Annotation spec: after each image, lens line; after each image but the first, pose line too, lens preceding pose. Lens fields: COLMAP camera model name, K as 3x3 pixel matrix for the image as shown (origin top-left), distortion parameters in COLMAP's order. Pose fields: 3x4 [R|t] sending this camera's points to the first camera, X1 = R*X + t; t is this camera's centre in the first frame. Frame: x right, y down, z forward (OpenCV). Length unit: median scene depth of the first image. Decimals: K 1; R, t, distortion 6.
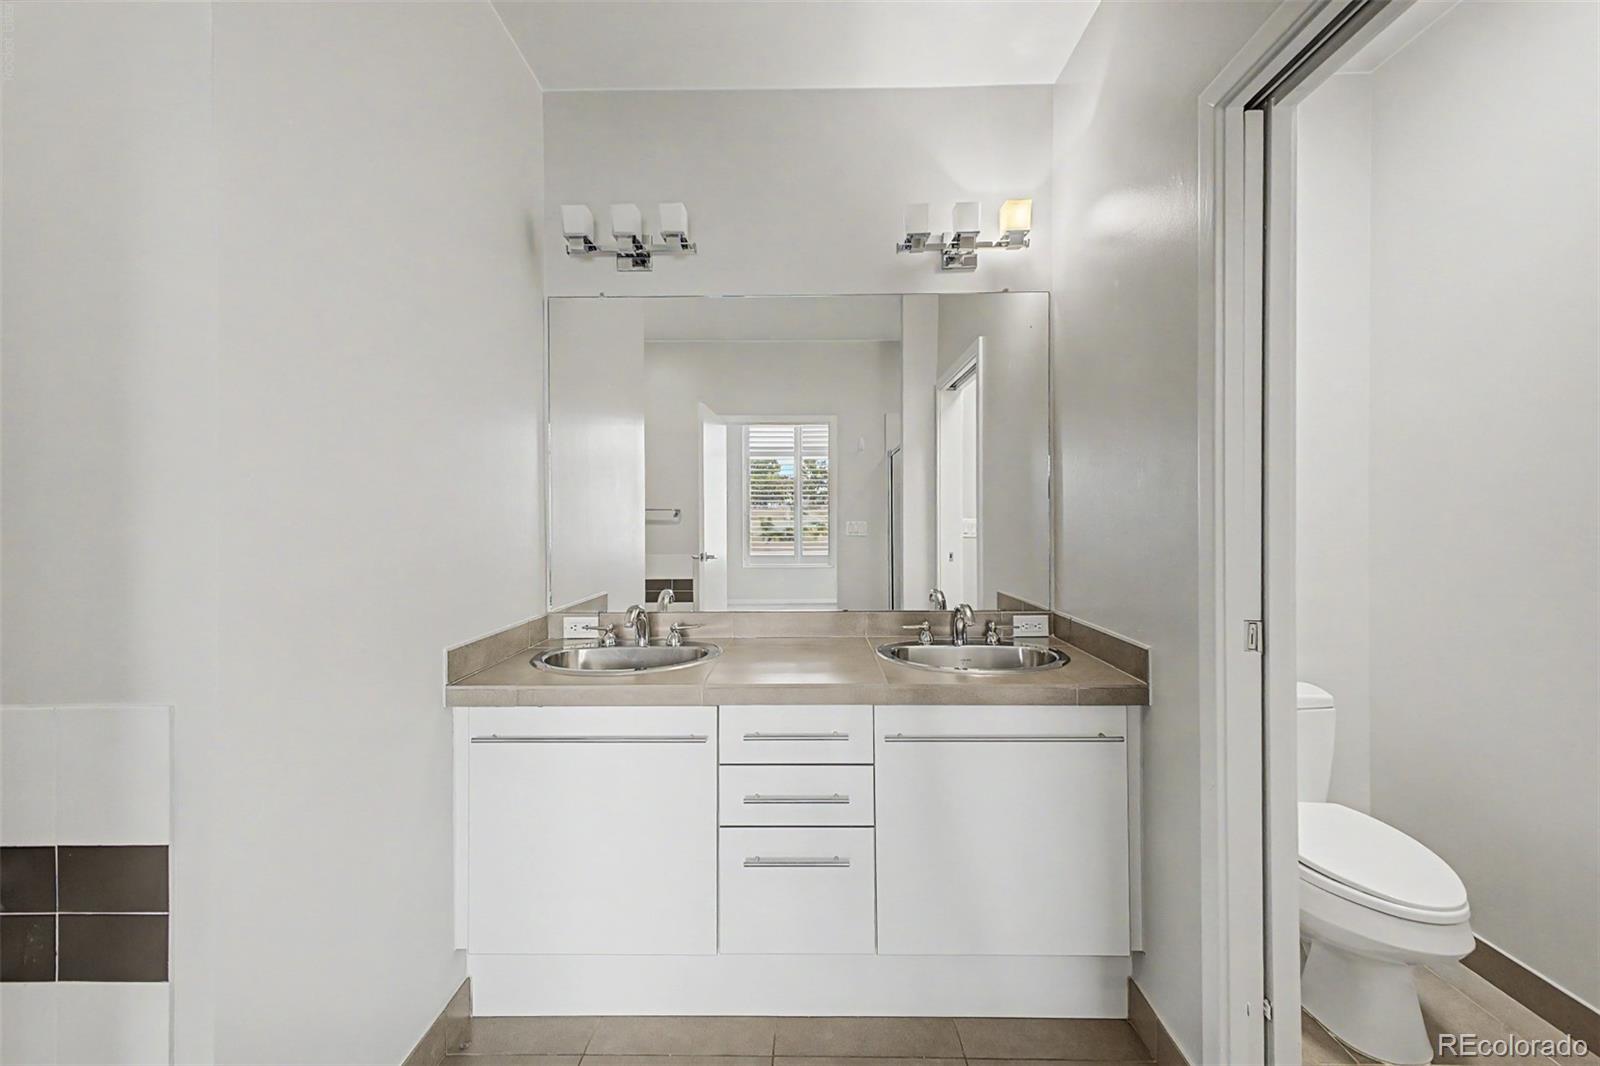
lens RADIAL K [[636.1, 0, 800.7], [0, 636.1, 522.4], [0, 0, 1]] dist [0.013672, -0.000624]
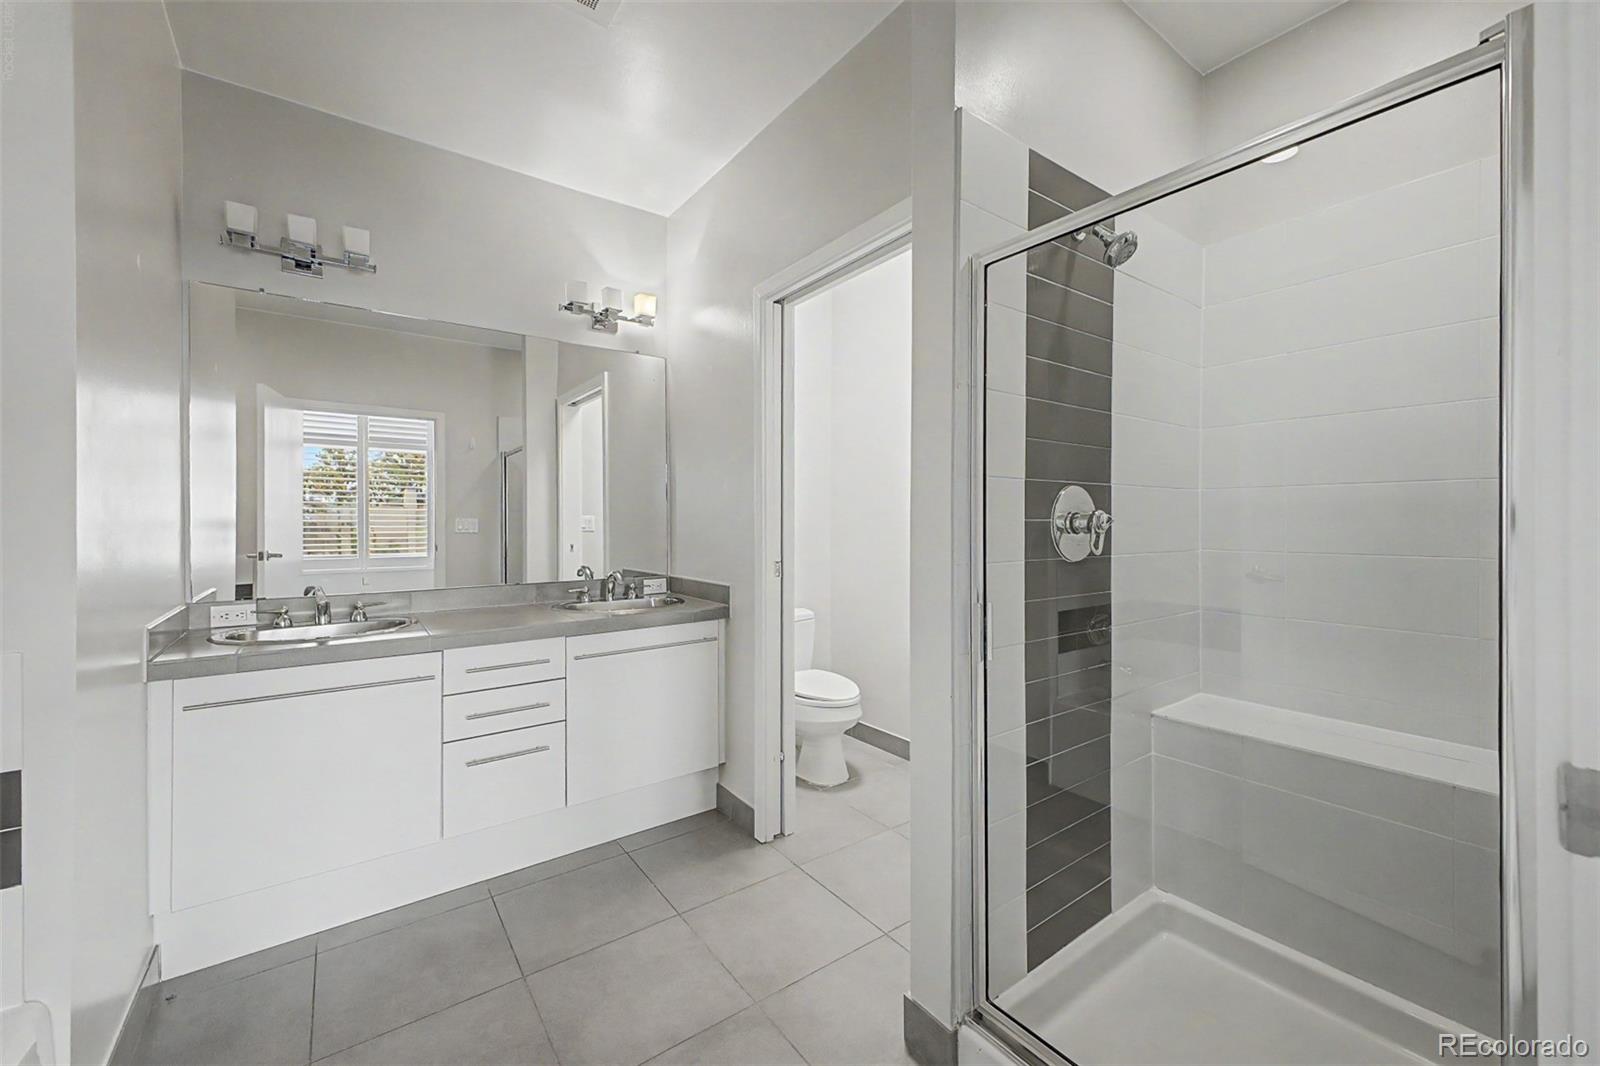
lens RADIAL K [[636.1, 0, 800.7], [0, 636.1, 522.4], [0, 0, 1]] dist [0.013672, -0.000624]
pose [[0.797545, 0.003901, 0.603247, -0.262436], [-0.001228, 0.999988, -0.004842, 0.023594], [-0.603258, 0.003121, 0.797540, -0.379954]]
